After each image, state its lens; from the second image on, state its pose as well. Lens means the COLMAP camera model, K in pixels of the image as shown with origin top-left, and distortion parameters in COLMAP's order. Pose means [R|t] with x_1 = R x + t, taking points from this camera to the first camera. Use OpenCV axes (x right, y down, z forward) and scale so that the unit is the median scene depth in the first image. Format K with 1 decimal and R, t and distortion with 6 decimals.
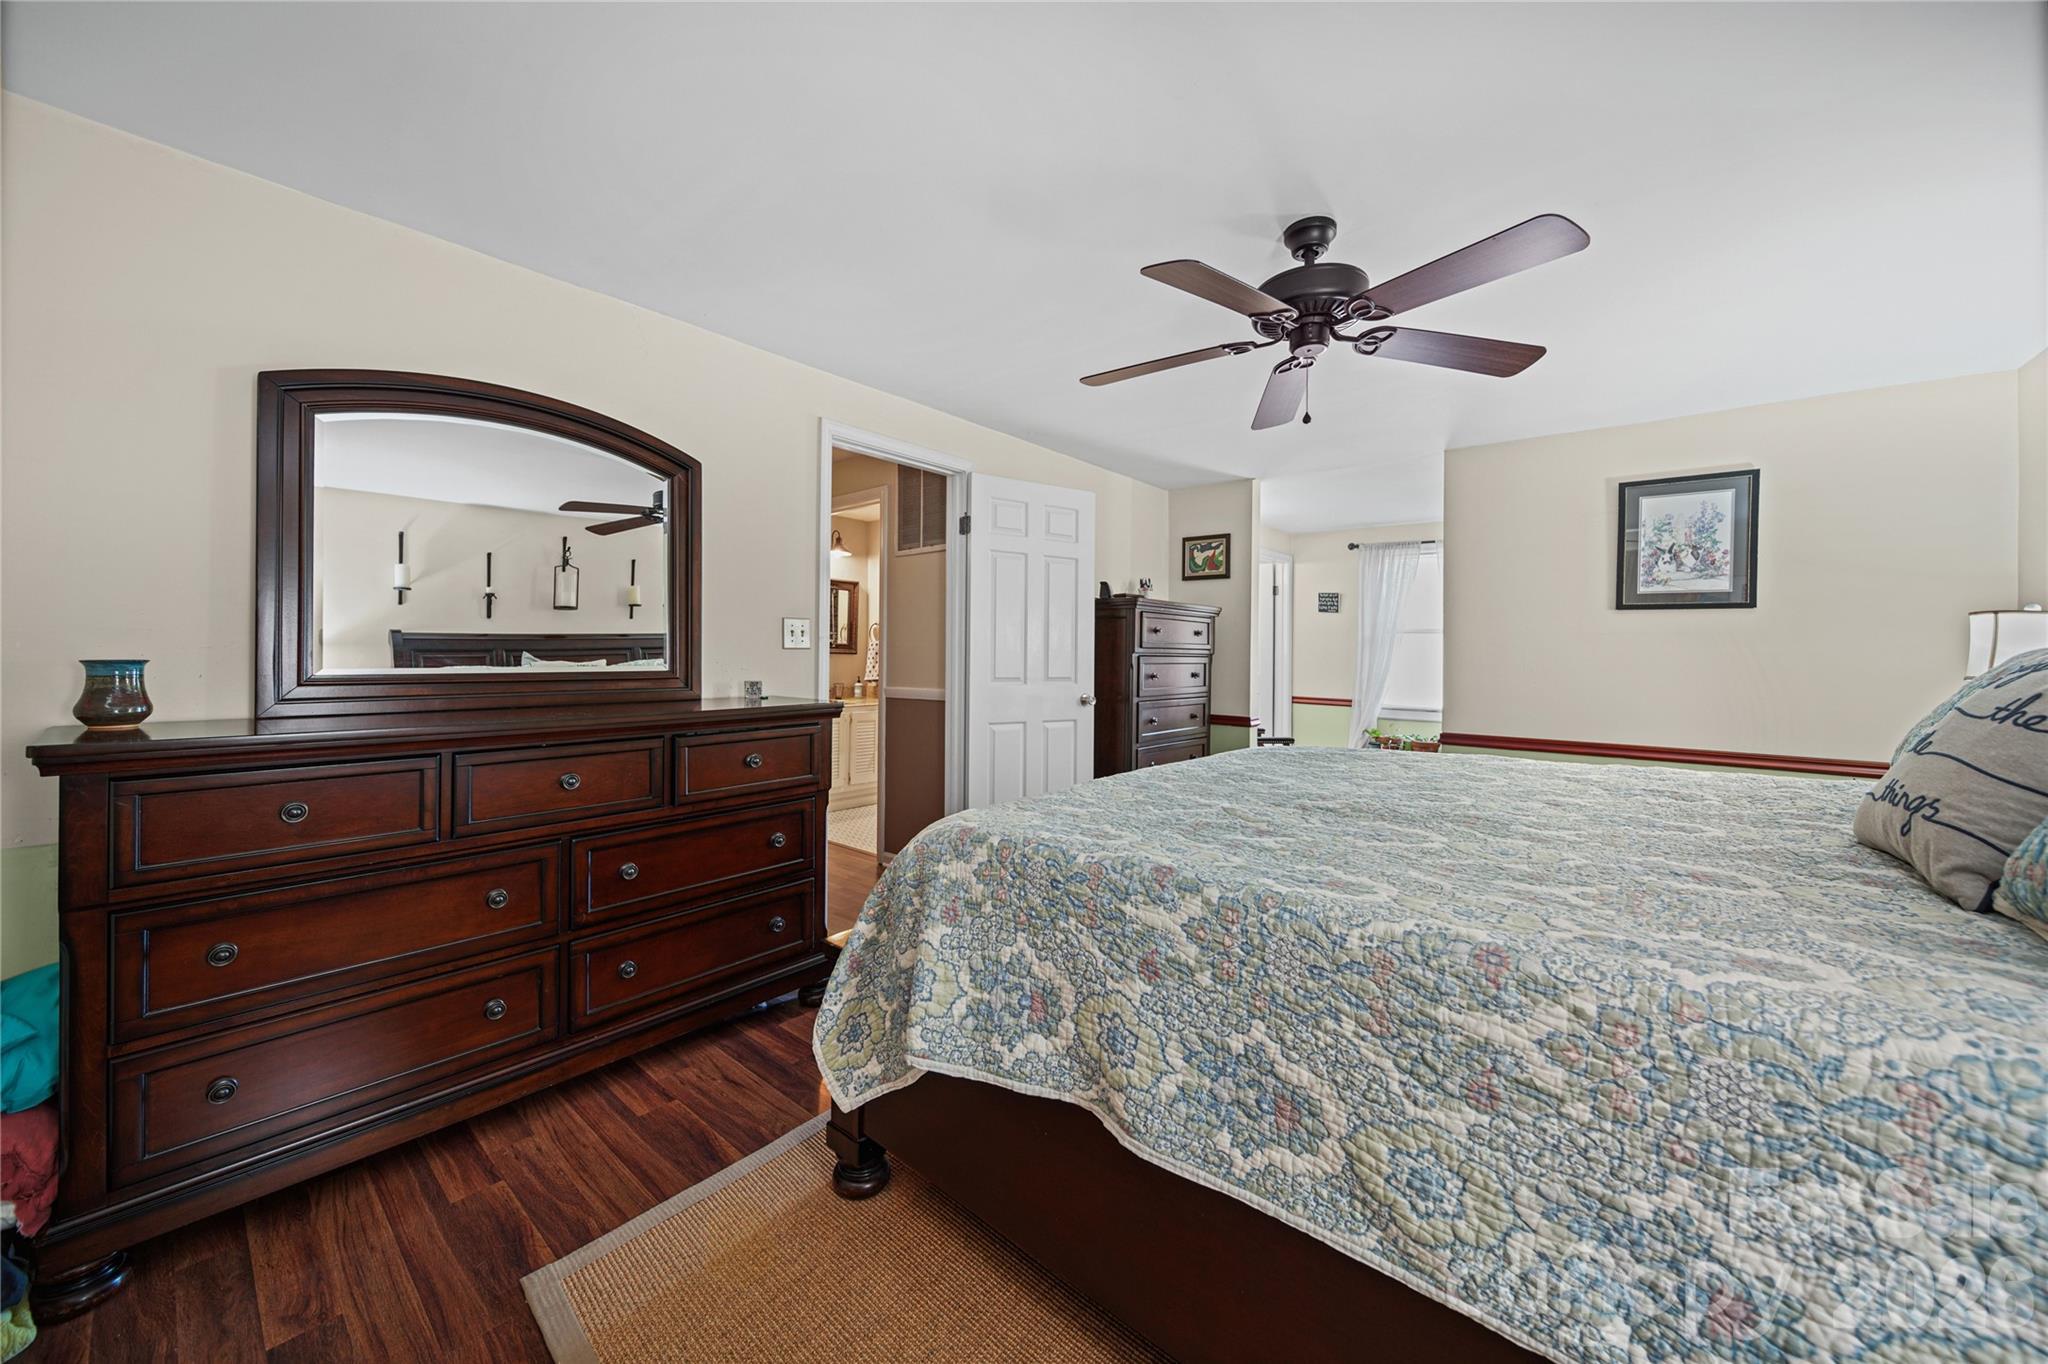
lens RADIAL K [[748.5, 0, 1024.8], [0, 748.5, 635.0], [0, 0, 1]] dist [0.000653, 0.000018]
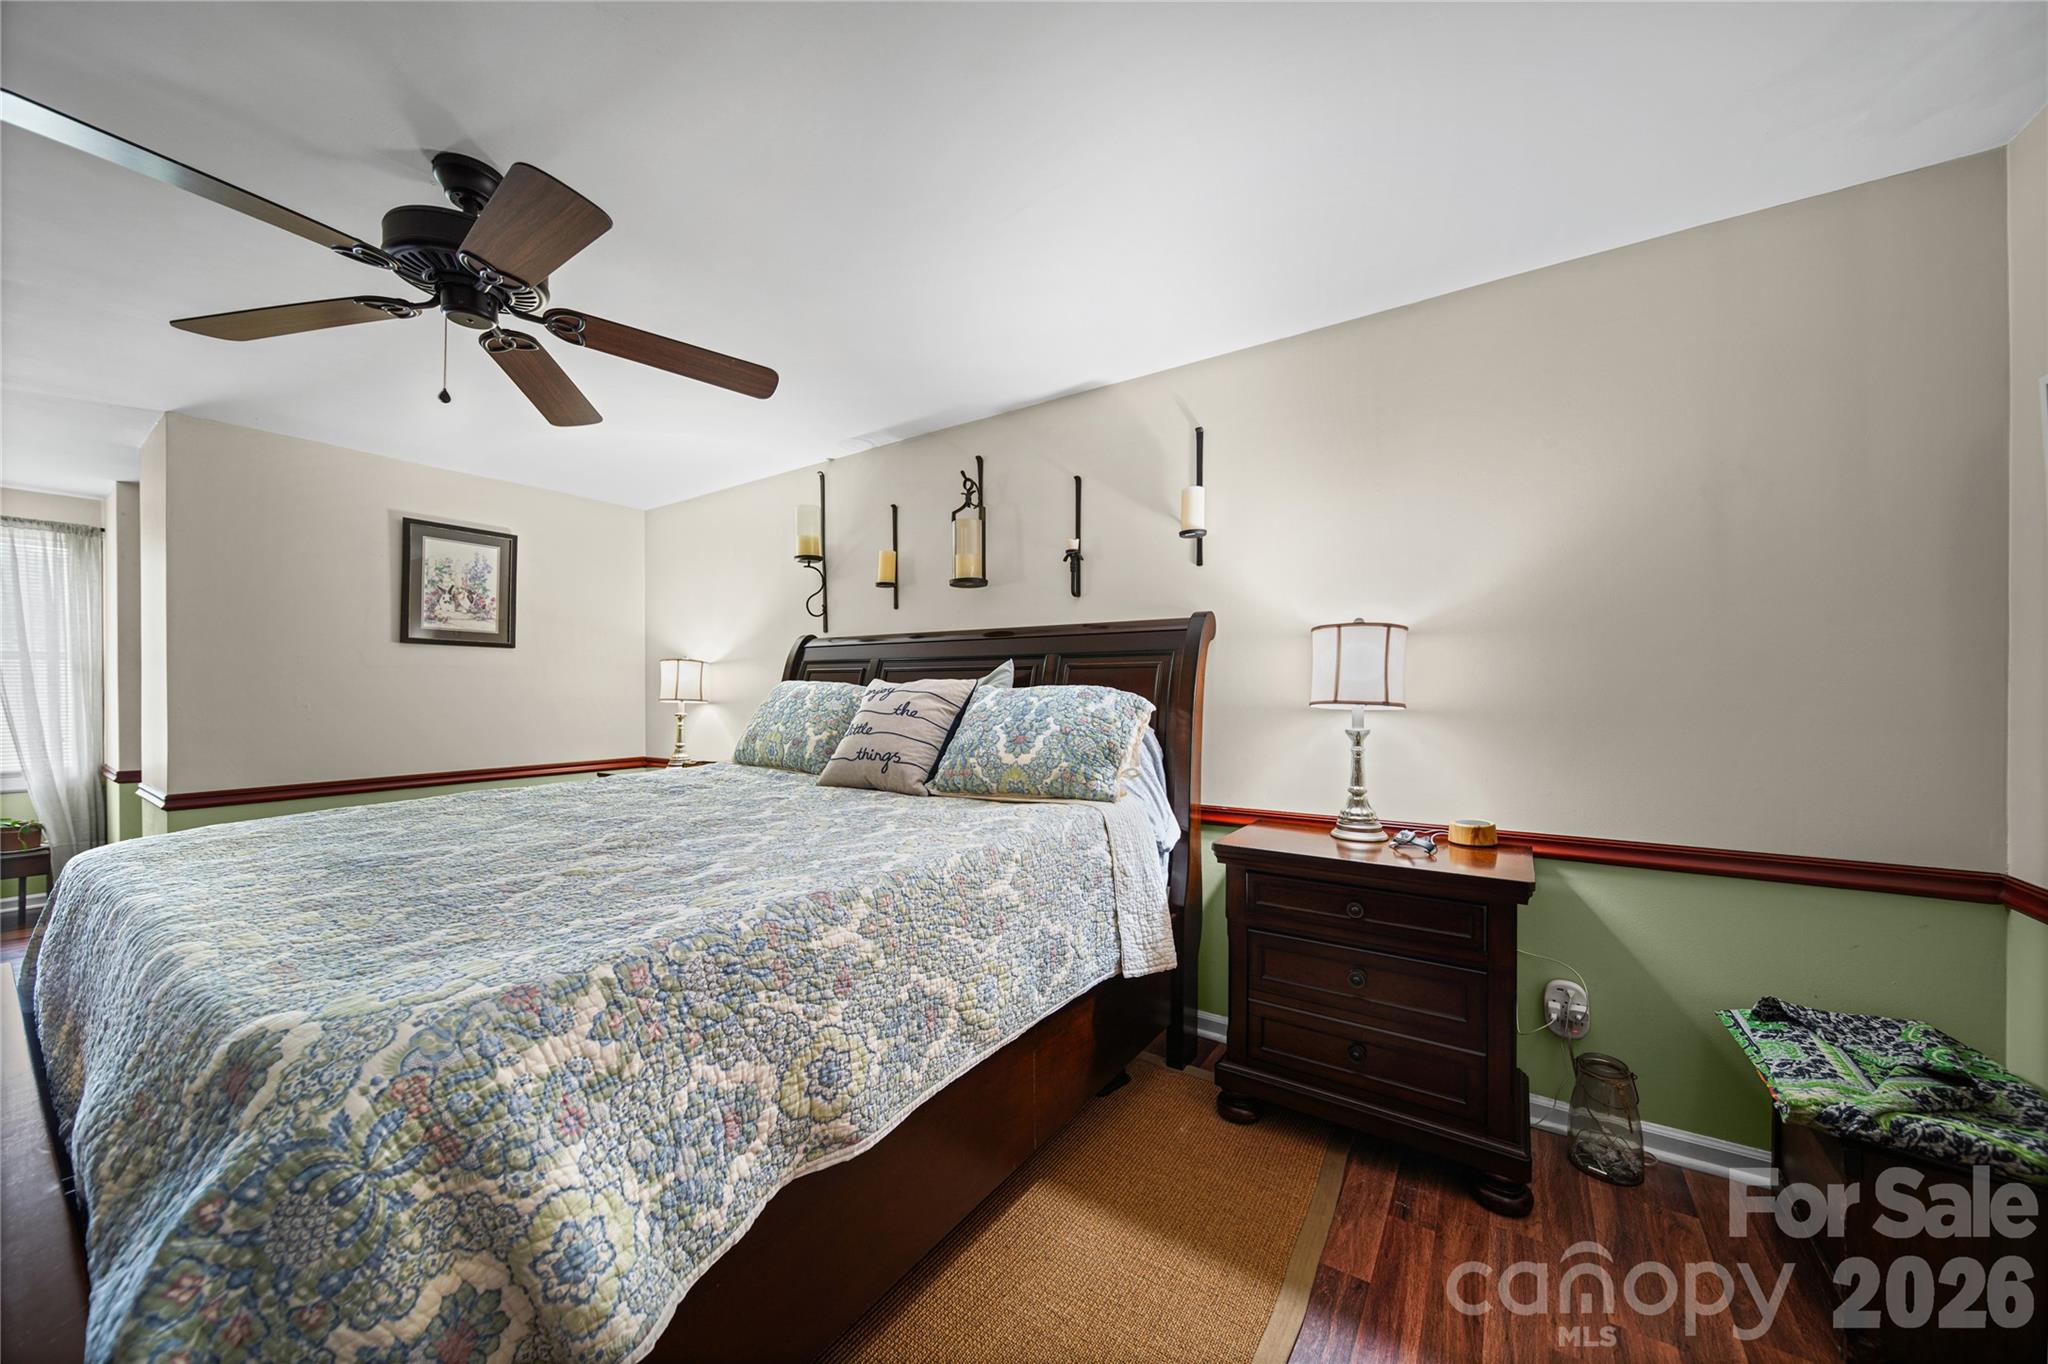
lens RADIAL K [[730.1, 0, 1027.1], [0, 730.1, 673.1], [0, 0, 1]] dist [-0.001097, -0.000660]
pose [[-0.117785, 0.011012, 0.992978, -0.875570], [-0.019808, 0.999714, -0.013436, 0.011935], [-0.992841, -0.021252, -0.117534, 0.850949]]
